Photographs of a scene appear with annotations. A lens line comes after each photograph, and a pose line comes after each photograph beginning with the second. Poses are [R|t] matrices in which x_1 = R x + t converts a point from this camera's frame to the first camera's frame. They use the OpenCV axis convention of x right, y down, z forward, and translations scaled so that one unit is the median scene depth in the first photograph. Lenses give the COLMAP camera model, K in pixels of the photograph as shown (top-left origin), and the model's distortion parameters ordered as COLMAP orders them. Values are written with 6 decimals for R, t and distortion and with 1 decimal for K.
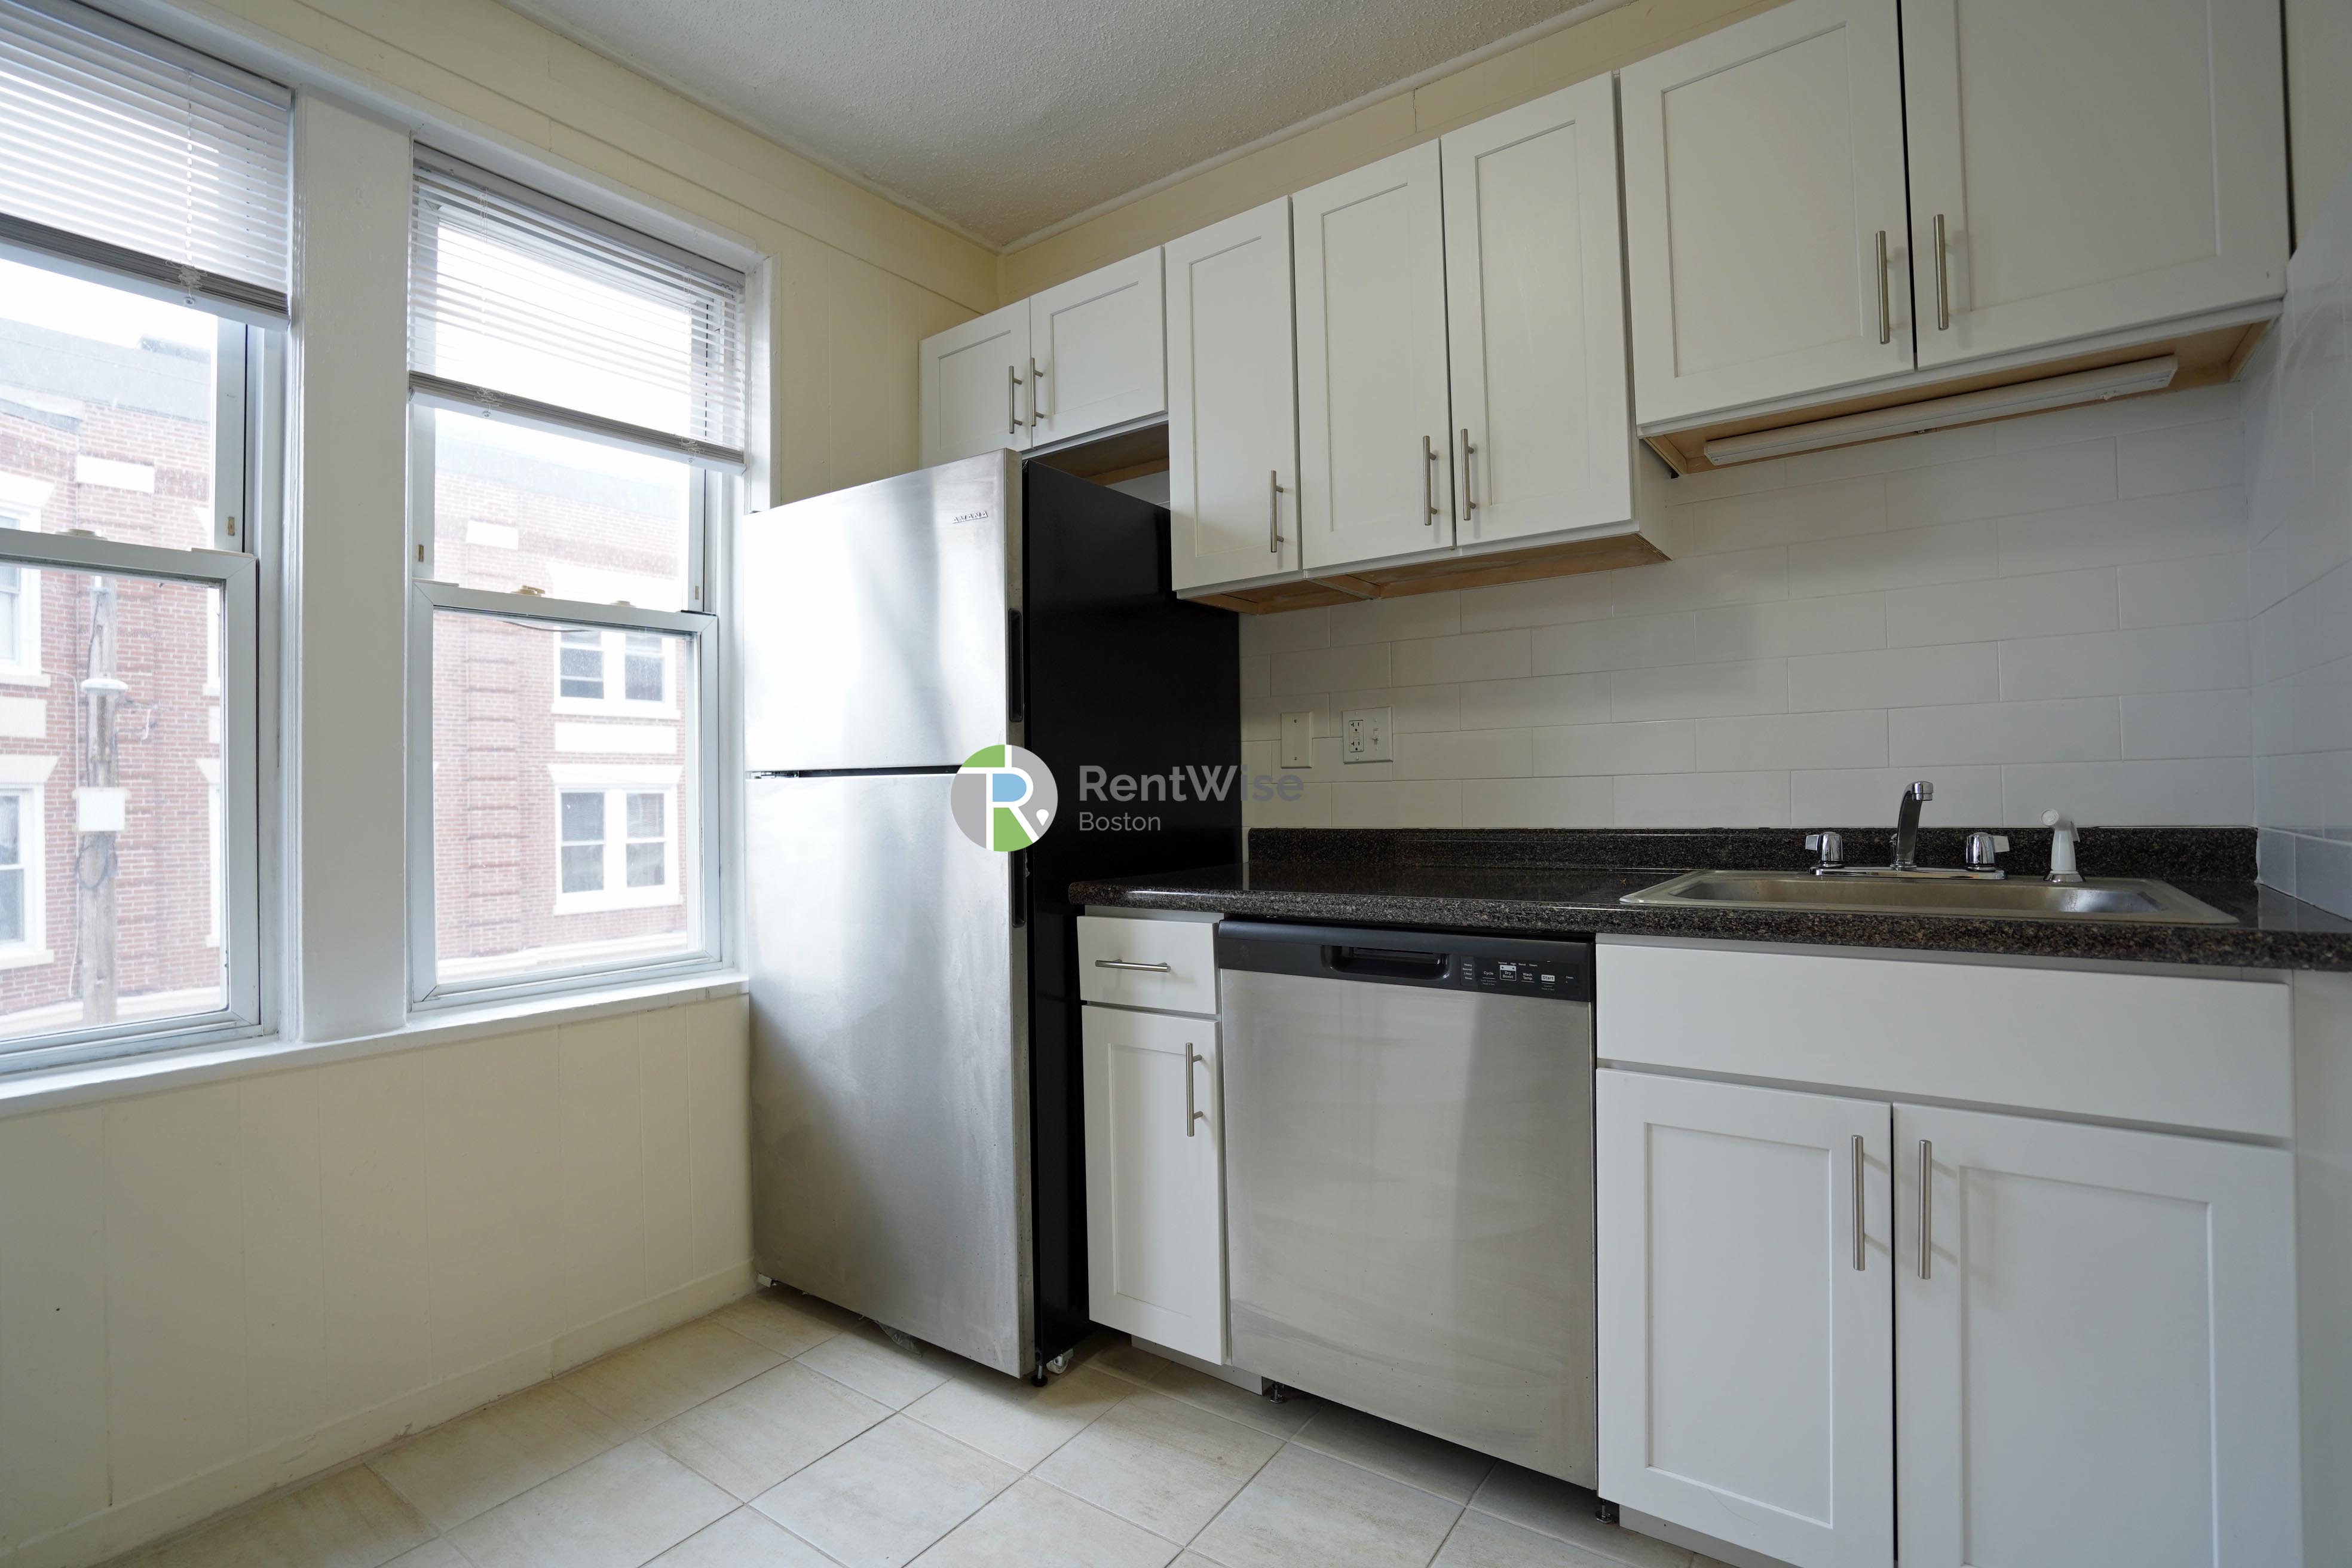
lens RADIAL K [[1082.1, 0, 1162.6], [0, 1082.1, 786.1], [0, 0, 1]] dist [-0.070214, 0.030133]
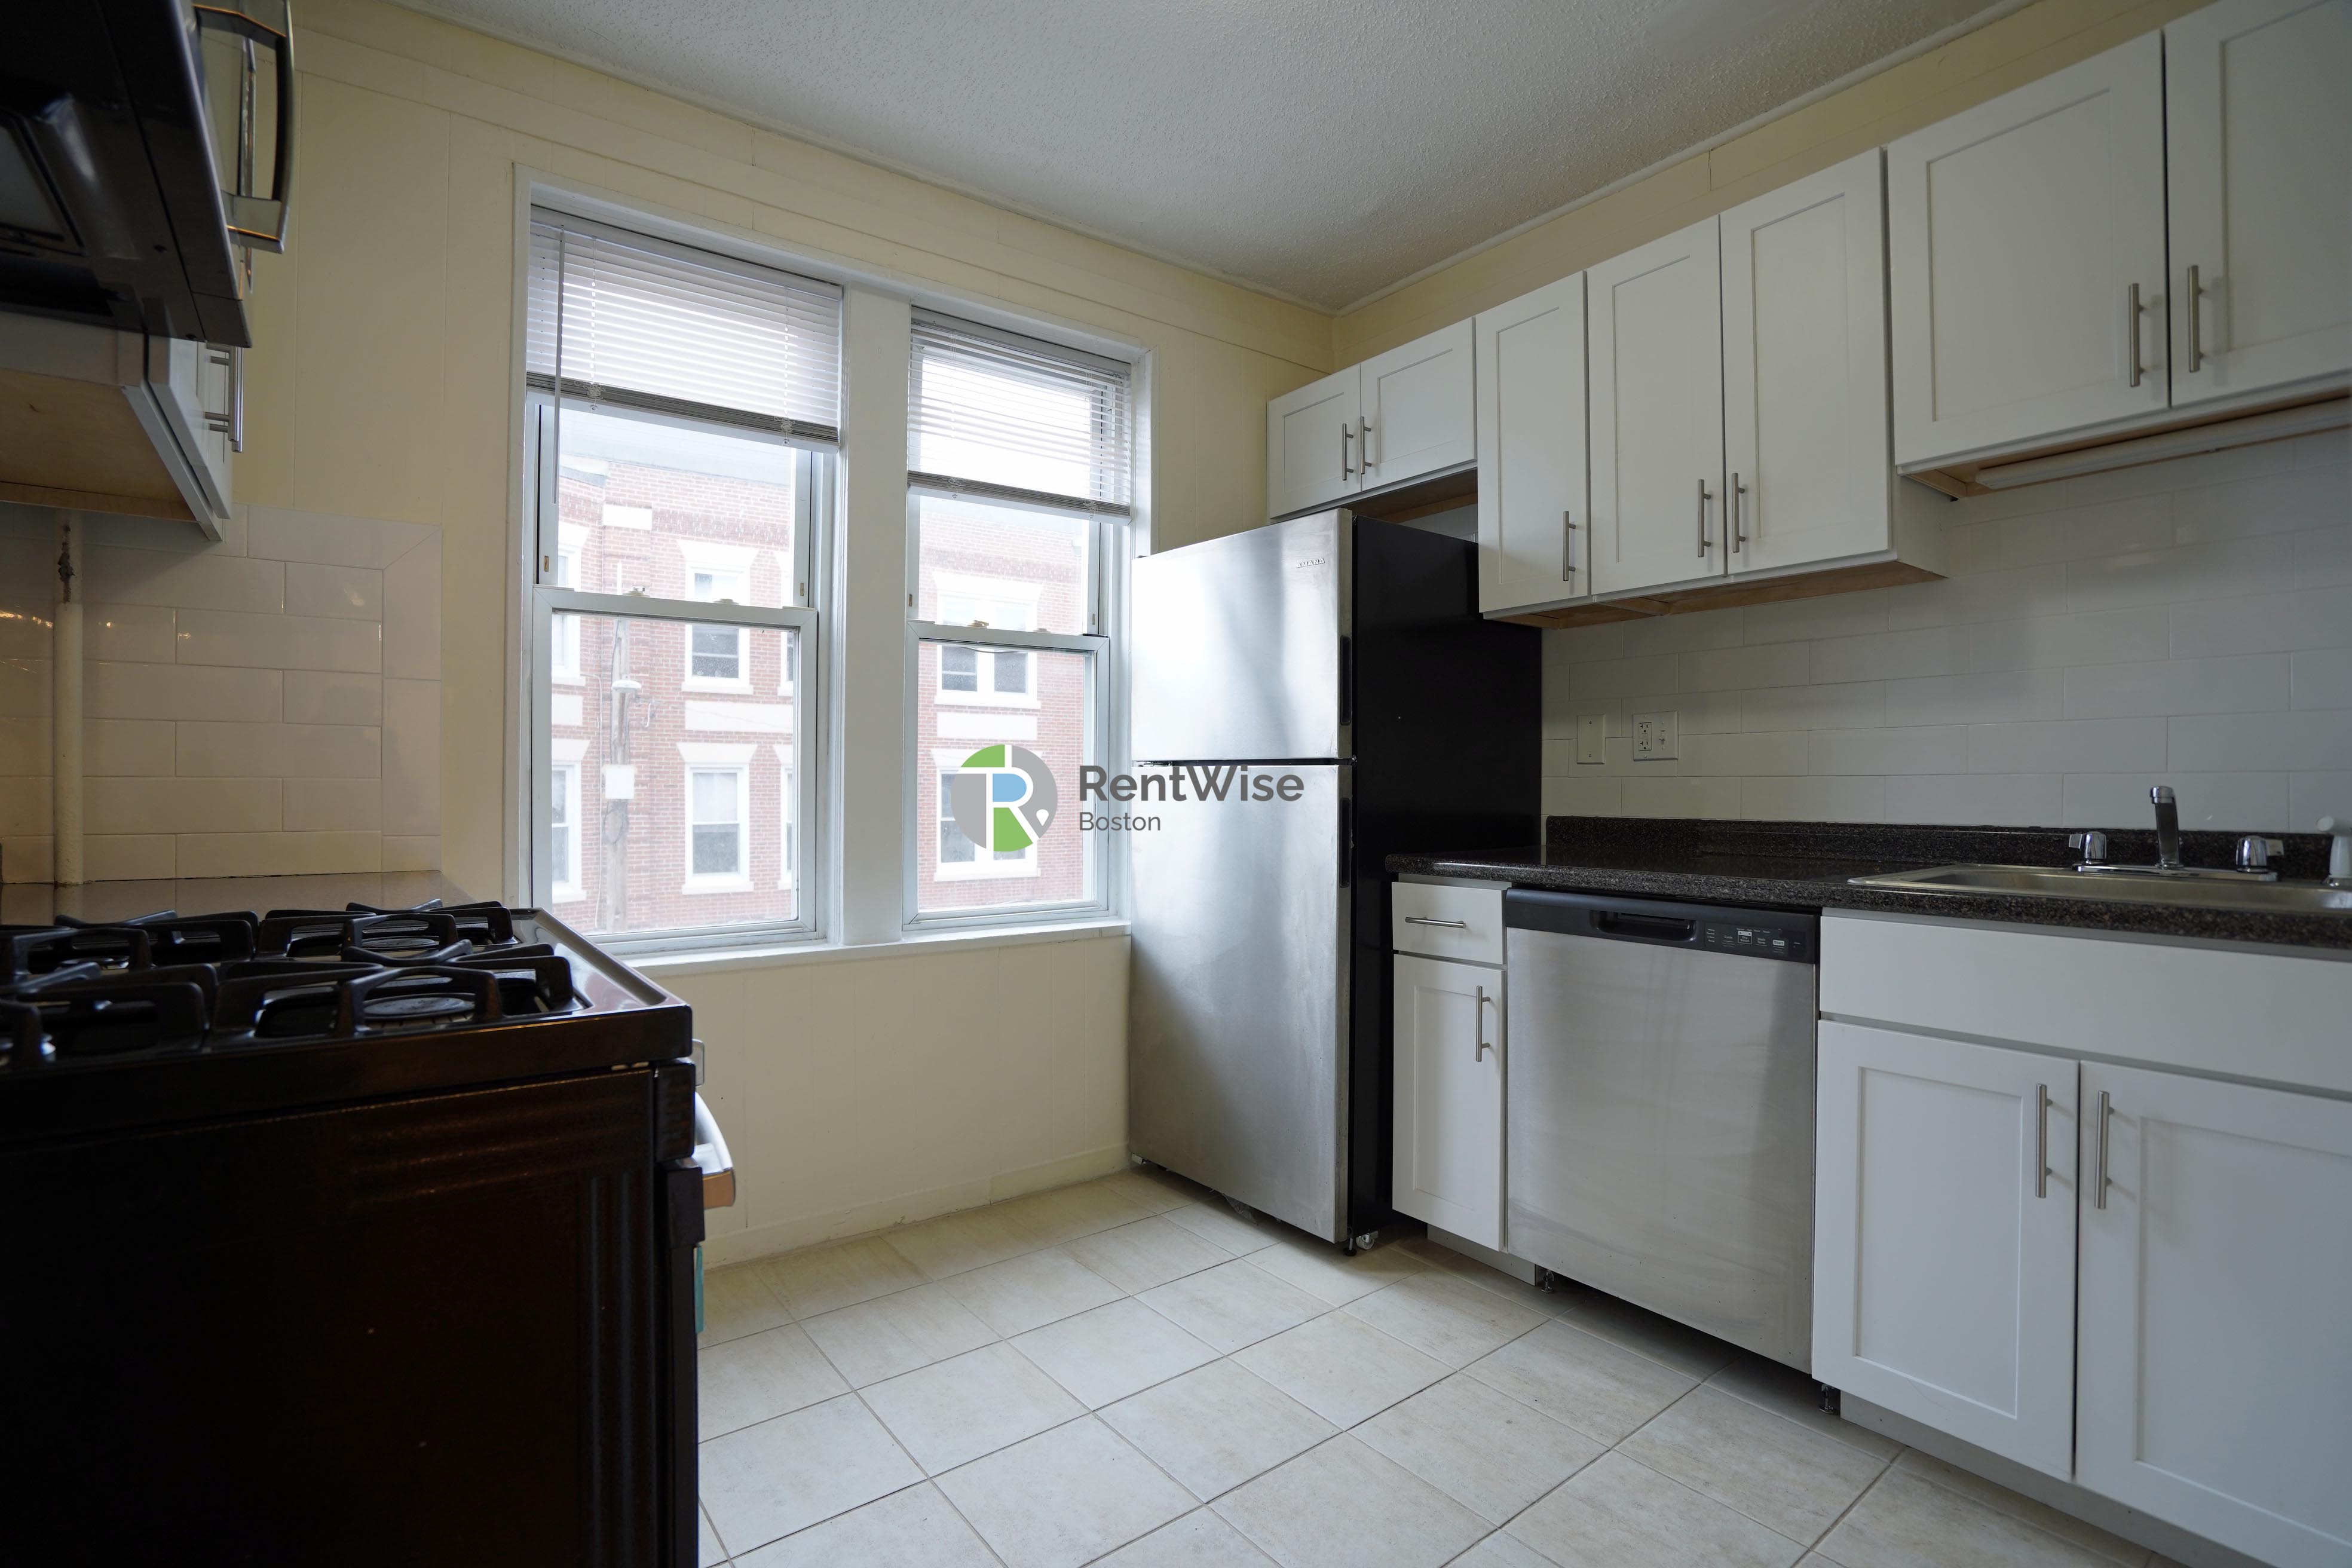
lens RADIAL K [[1082.1, 0, 1162.6], [0, 1082.1, 786.1], [0, 0, 1]] dist [-0.070214, 0.030133]
pose [[0.954097, 0.018859, -0.298904, 0.039770], [-0.015500, 0.999787, 0.013604, -0.002343], [0.299097, -0.008347, 0.954186, -0.271017]]
